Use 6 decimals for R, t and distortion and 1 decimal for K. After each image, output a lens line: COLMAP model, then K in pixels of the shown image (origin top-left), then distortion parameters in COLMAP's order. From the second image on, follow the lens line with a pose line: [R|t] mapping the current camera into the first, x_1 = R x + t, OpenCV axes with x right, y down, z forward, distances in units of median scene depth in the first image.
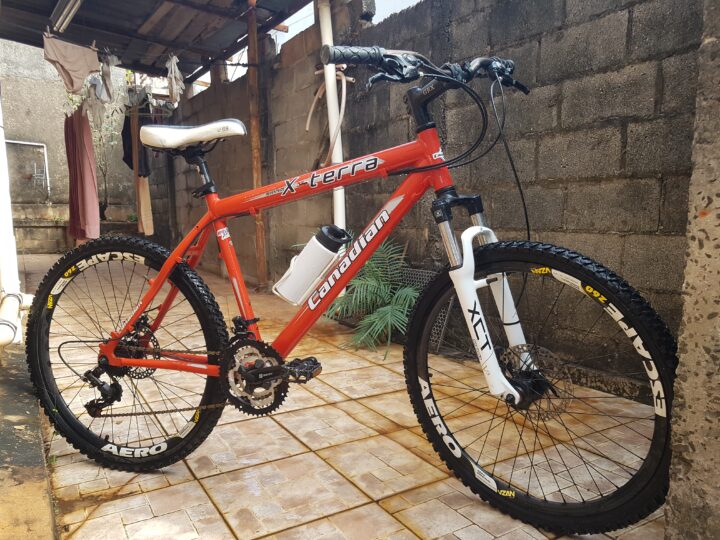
lens RADIAL K [[565.6, 0, 361.5], [0, 565.6, 292.7], [0, 0, 1]] dist [-0.007105, 0.011266]
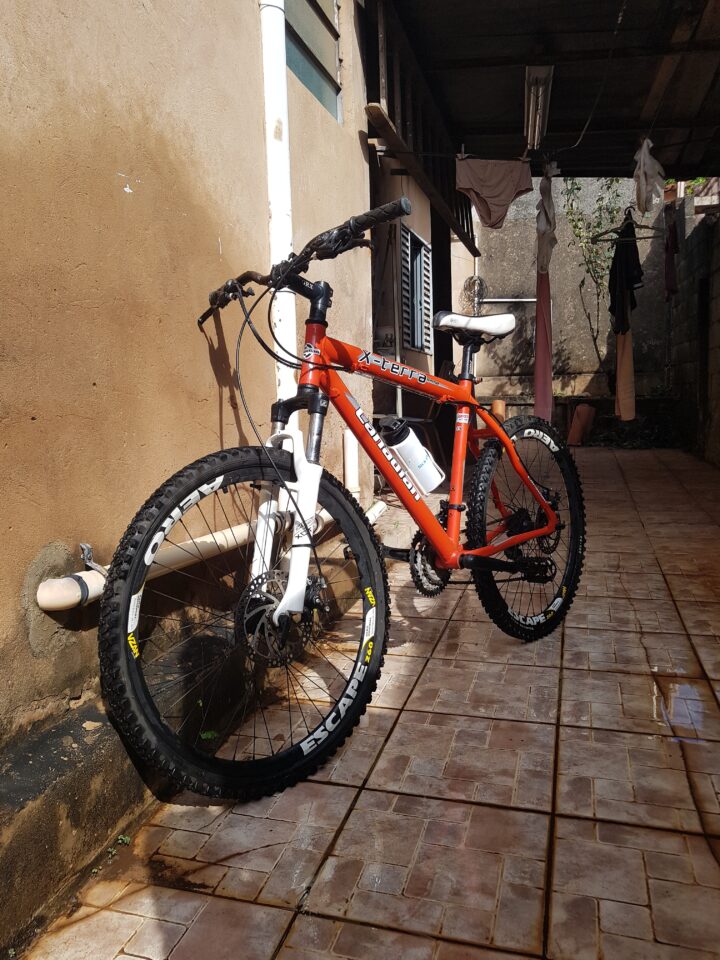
lens RADIAL K [[754.2, 0, 321.3], [0, 754.2, 481.3], [0, 0, 1]] dist [-0.007105, 0.011266]
pose [[0.654960, 0.070489, -0.752369, 0.232658], [-0.075492, 0.996763, 0.027668, -0.098653], [0.751883, 0.038676, 0.658161, 0.519801]]
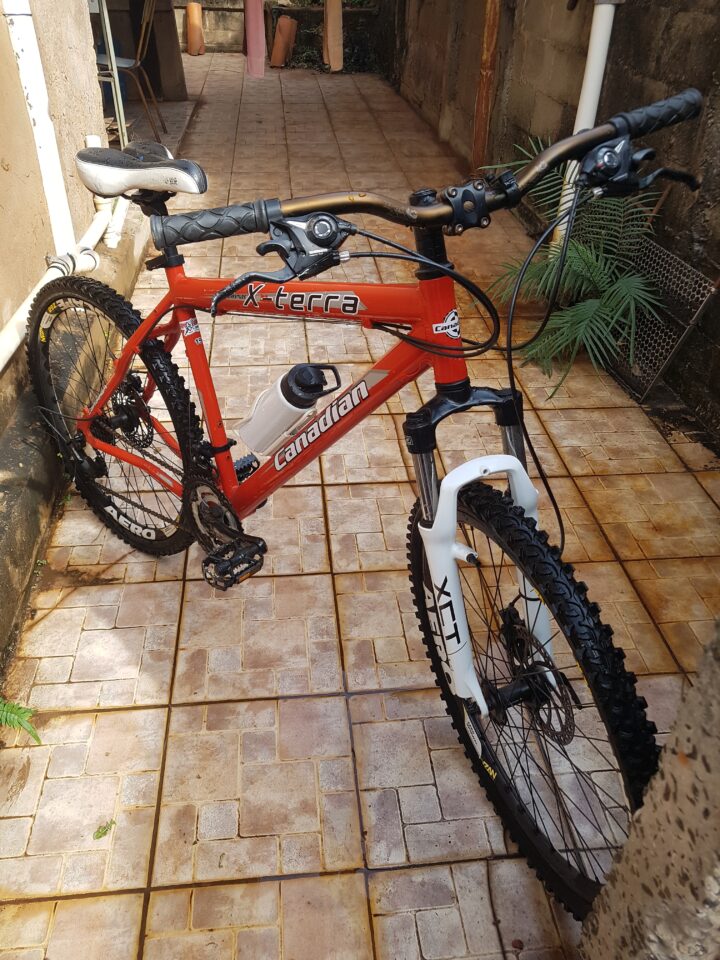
lens RADIAL K [[755.0, 0, 334.5], [0, 755.0, 480.6], [0, 0, 1]] dist [0.001658, 0.006814]
pose [[0.898038, 0.270399, -0.347005, 0.267963], [-0.081280, 0.877199, 0.473197, -0.359068], [0.432344, -0.396744, 0.809736, 0.225739]]
